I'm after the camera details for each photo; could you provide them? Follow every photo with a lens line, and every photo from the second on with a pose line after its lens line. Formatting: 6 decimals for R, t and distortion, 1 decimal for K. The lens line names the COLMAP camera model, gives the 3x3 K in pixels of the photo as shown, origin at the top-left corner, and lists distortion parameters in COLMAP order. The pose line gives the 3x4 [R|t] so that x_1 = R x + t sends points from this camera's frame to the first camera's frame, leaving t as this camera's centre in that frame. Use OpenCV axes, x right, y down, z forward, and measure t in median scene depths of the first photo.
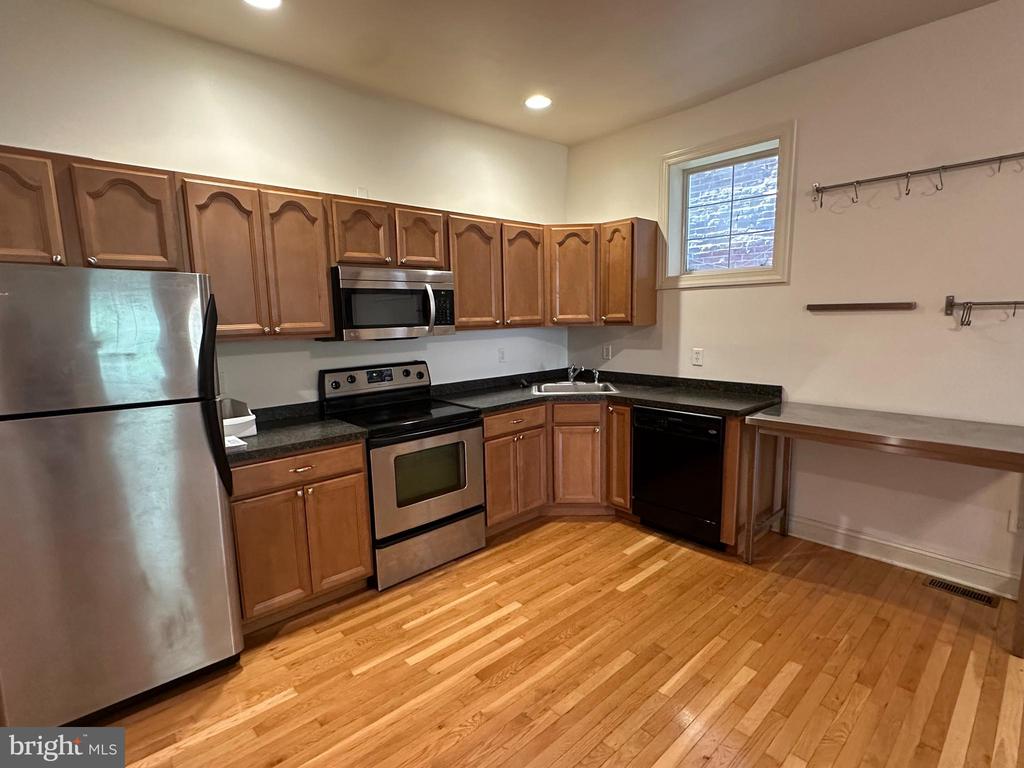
lens RADIAL K [[505.9, 0, 511.0], [0, 505.9, 387.6], [0, 0, 1]] dist [0.001384, -0.000594]
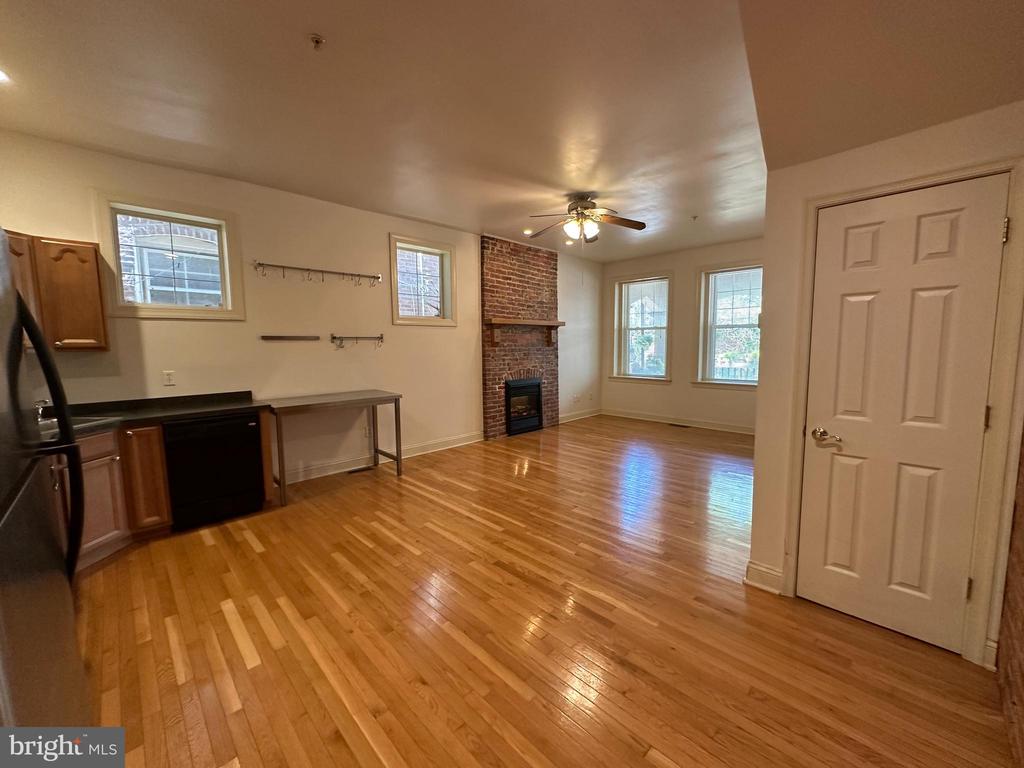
lens RADIAL K [[410.4, 0, 510.9], [0, 410.4, 382.7], [0, 0, 1]] dist [-0.000267, -0.000214]
pose [[-0.038296, -0.075607, 0.996402, -0.745711], [0.156453, 0.984382, 0.080708, -0.003662], [-0.986943, 0.158981, -0.025869, 0.312594]]
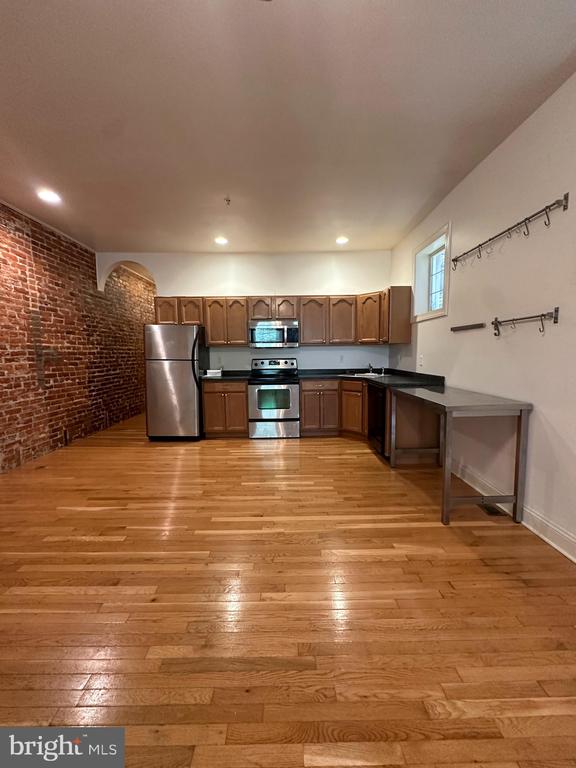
lens RADIAL K [[307.8, 0, 289.0], [0, 307.8, 385.2], [0, 0, 1]] dist [-0.000267, -0.000214]
pose [[0.745547, 0.080923, -0.661521, 0.915198], [-0.101020, 0.994853, 0.007847, 0.076772], [0.658752, 0.060977, 0.749885, -0.119072]]
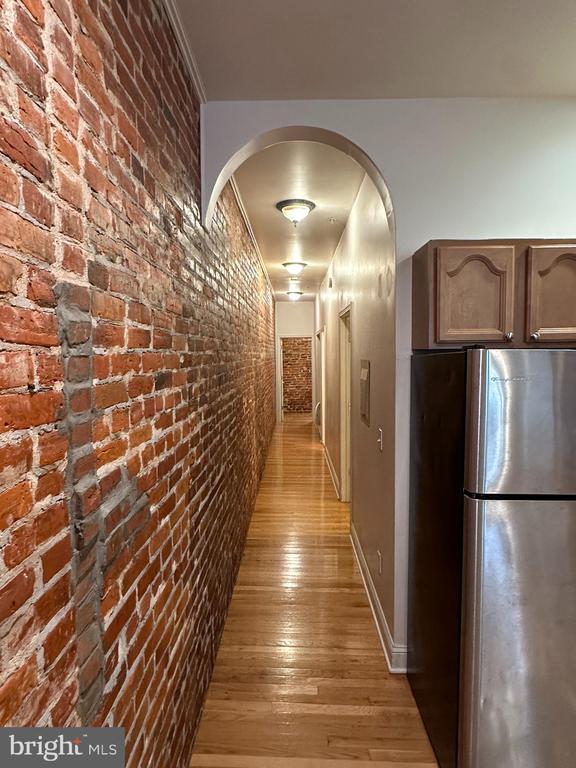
lens RADIAL K [[441.9, 0, 285.0], [0, 441.9, 386.1], [0, 0, 1]] dist [0.003064, 0.000227]
pose [[0.724128, 0.059644, -0.687081, -0.392639], [-0.103882, 0.994320, -0.023169, -0.051620], [0.681797, 0.088152, 0.726211, 0.004388]]
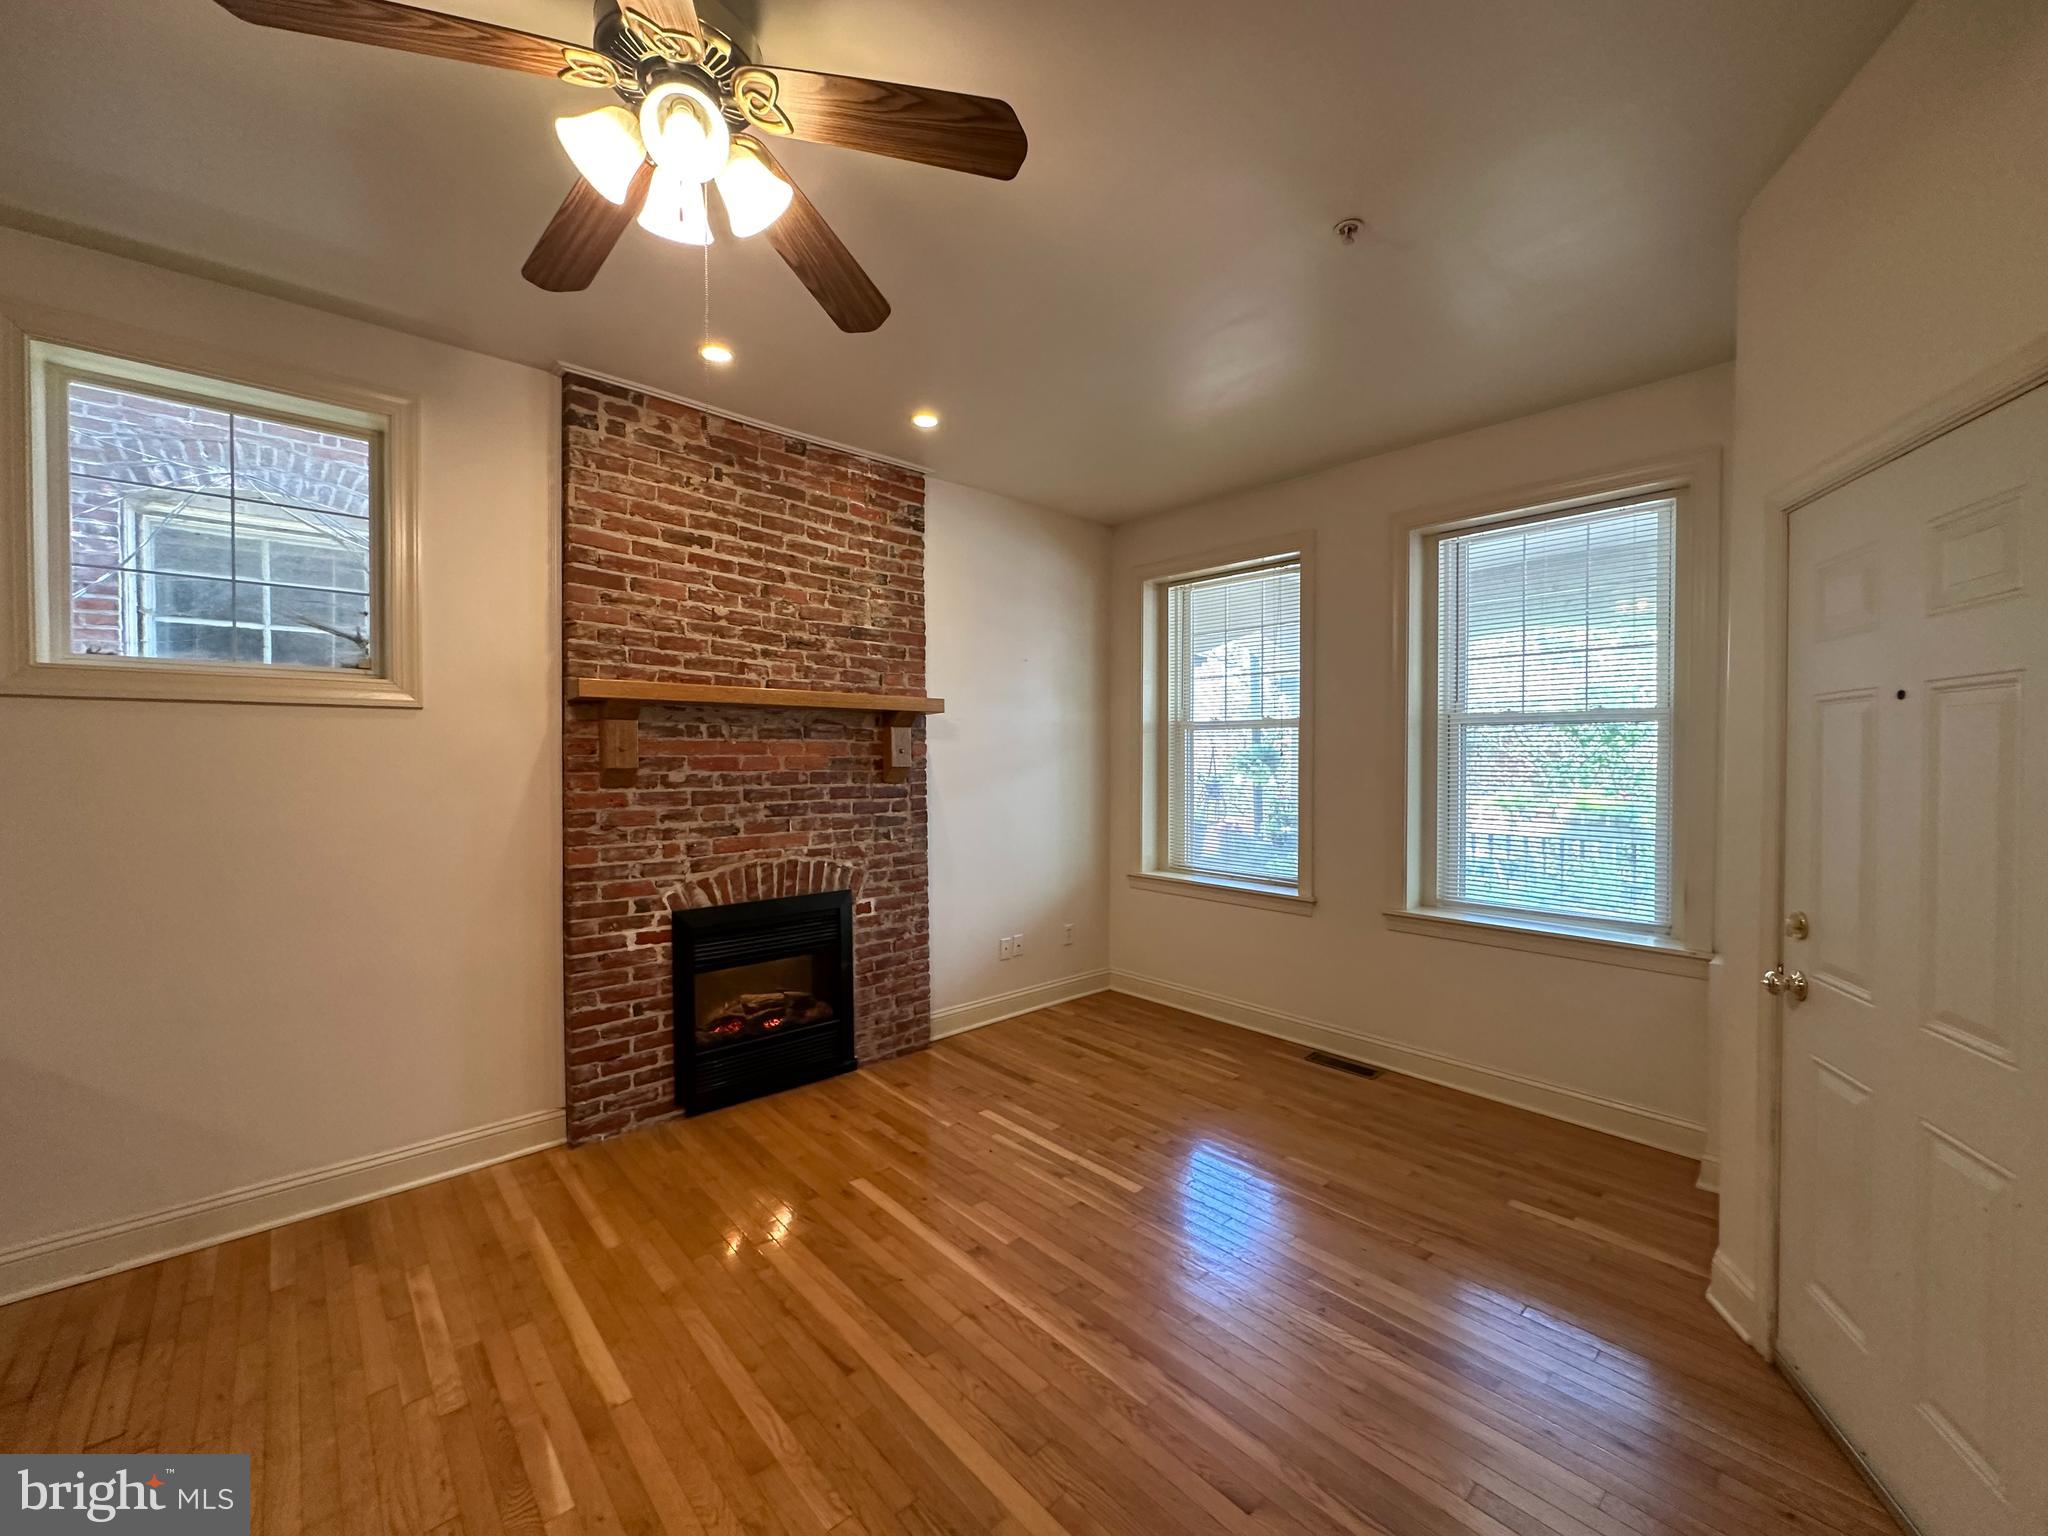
lens RADIAL K [[820.9, 0, 1015.8], [0, 820.9, 758.3], [0, 0, 1]] dist [-0.000267, -0.000214]
pose [[0.005625, 0.009348, 0.999940, 0.203198], [0.142815, 0.989698, -0.010056, 0.021694], [-0.989733, 0.142864, 0.004232, -0.211624]]
